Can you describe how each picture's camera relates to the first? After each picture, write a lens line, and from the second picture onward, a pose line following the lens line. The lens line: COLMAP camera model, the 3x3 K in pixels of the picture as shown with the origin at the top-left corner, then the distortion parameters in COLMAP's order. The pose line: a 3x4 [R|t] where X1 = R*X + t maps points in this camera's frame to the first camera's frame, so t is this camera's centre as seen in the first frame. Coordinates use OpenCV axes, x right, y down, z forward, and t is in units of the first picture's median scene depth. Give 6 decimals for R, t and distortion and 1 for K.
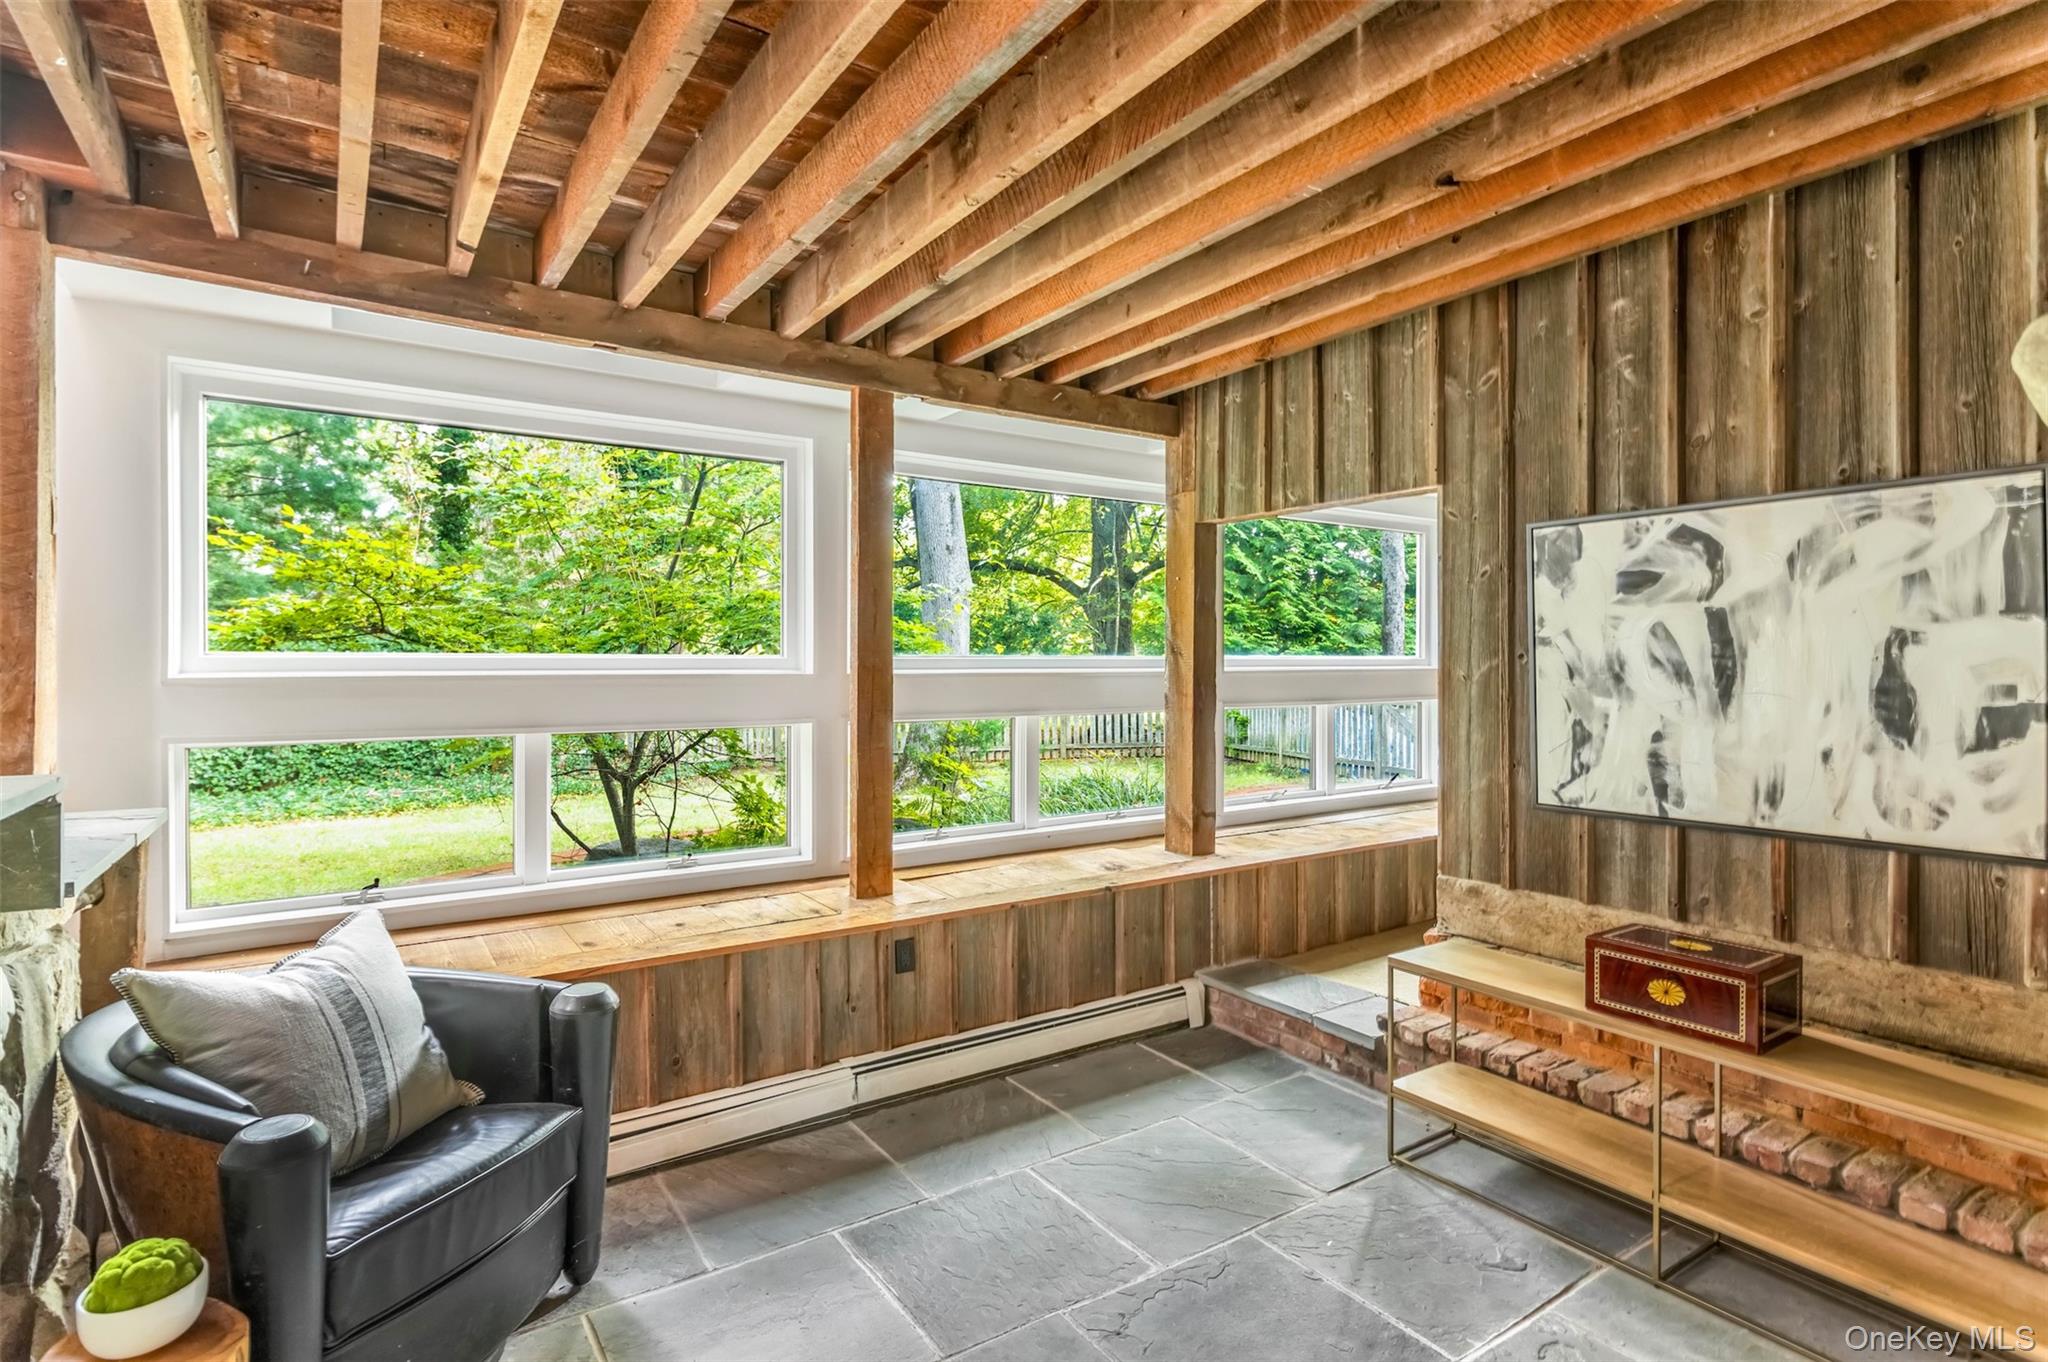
lens RADIAL K [[1028.0, 0, 1026.9], [0, 1028.0, 668.6], [0, 0, 1]] dist [-0.002649, -0.000194]
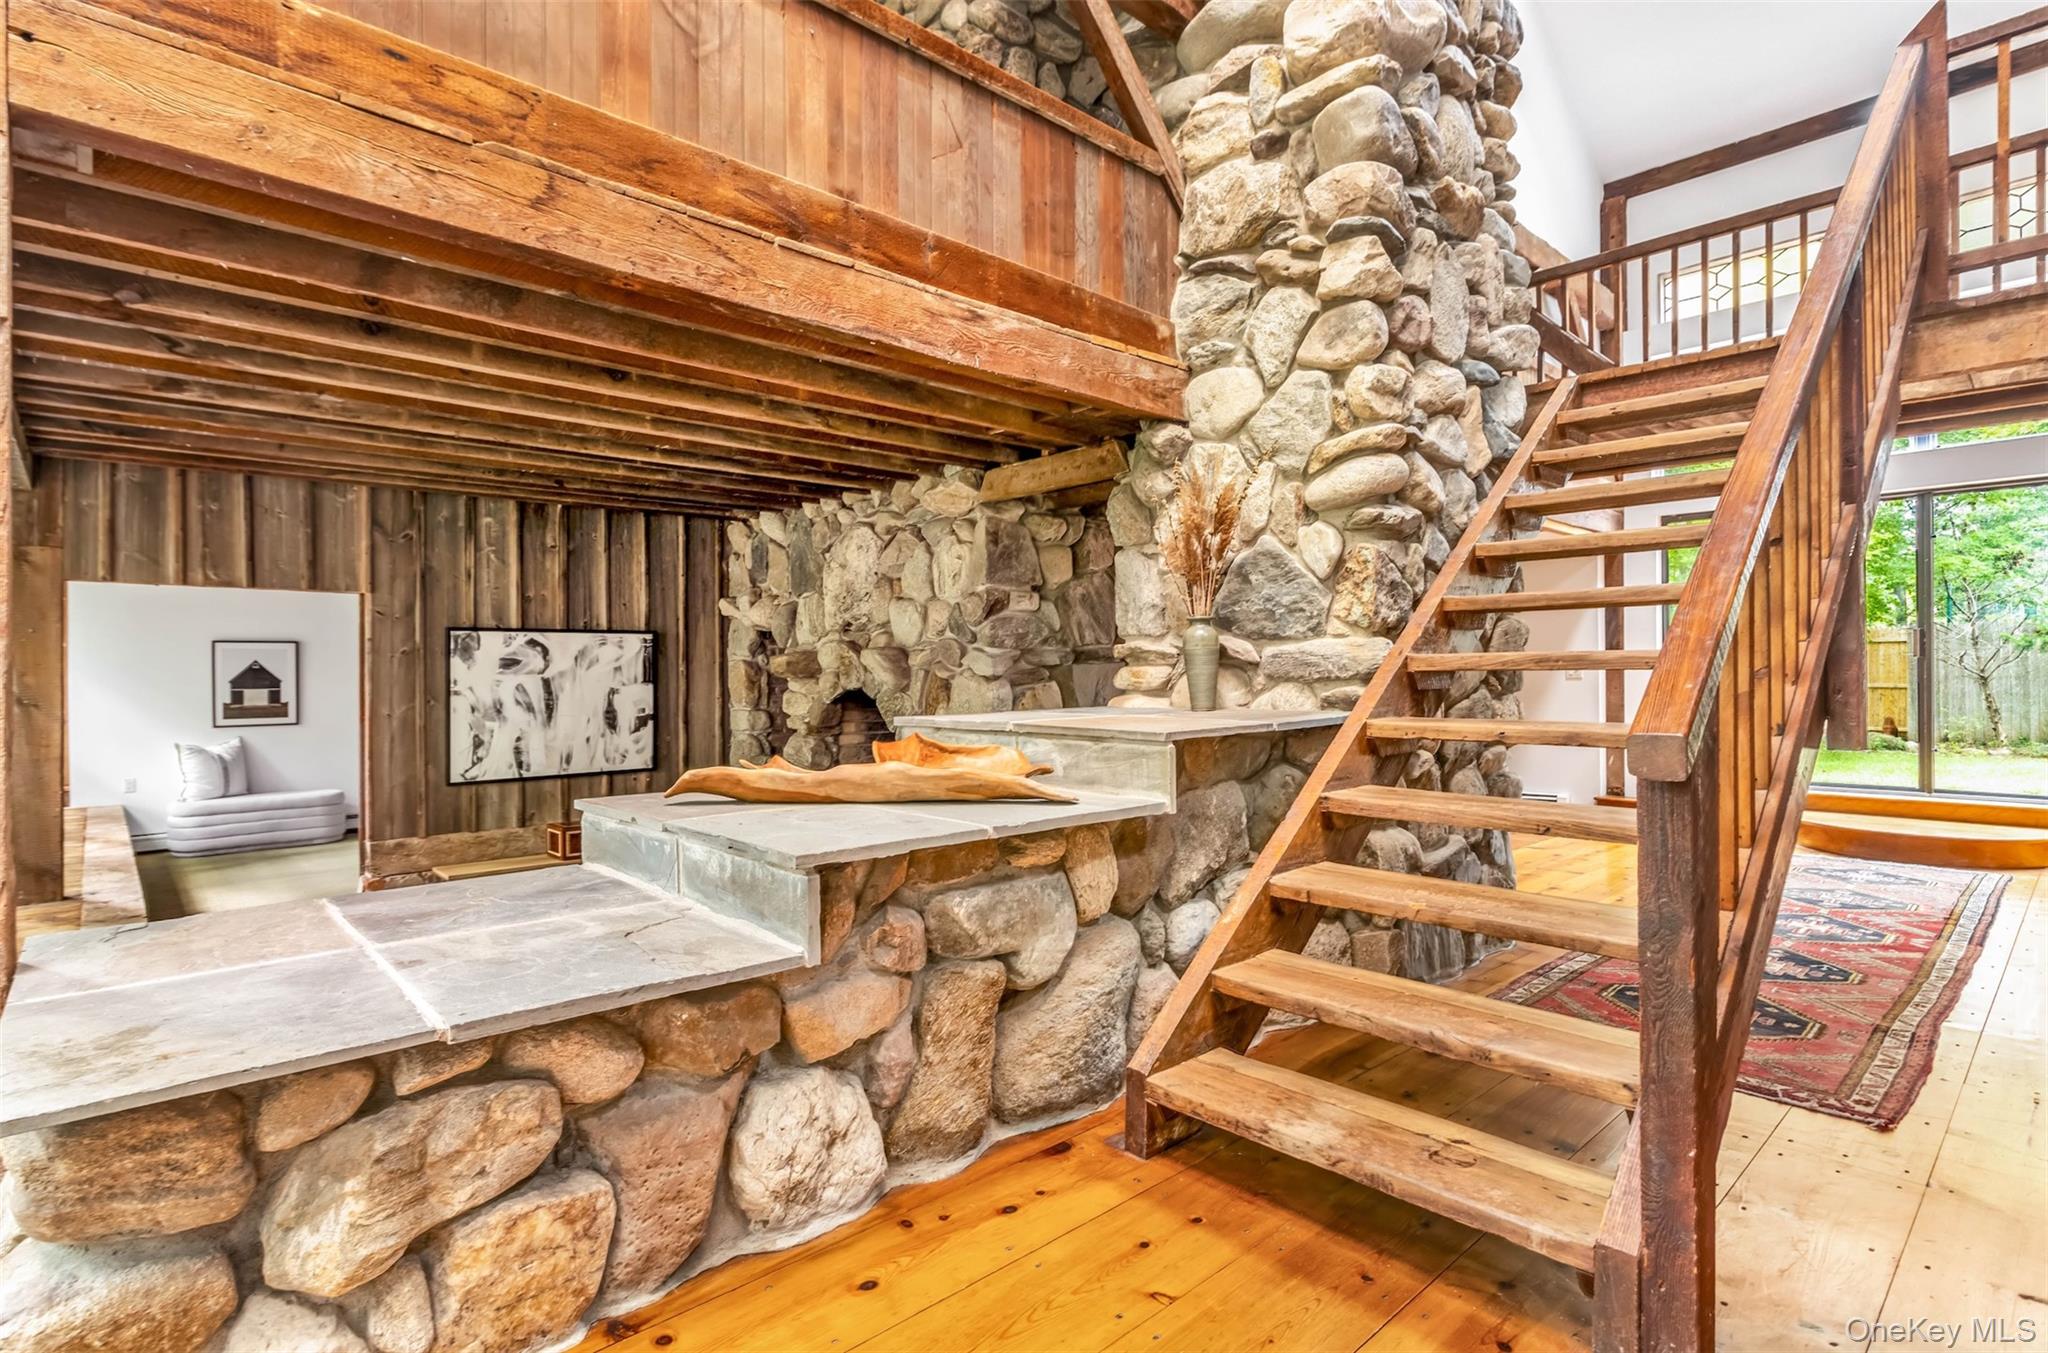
lens RADIAL K [[994.9, 0, 1025.0], [0, 994.9, 675.4], [0, 0, 1]] dist [0.000335, 0.000088]
pose [[-0.146743, 0.001676, 0.989173, -1.513311], [0.015372, 0.999882, 0.000586, -0.047010], [-0.989055, 0.015291, -0.146751, 0.285340]]
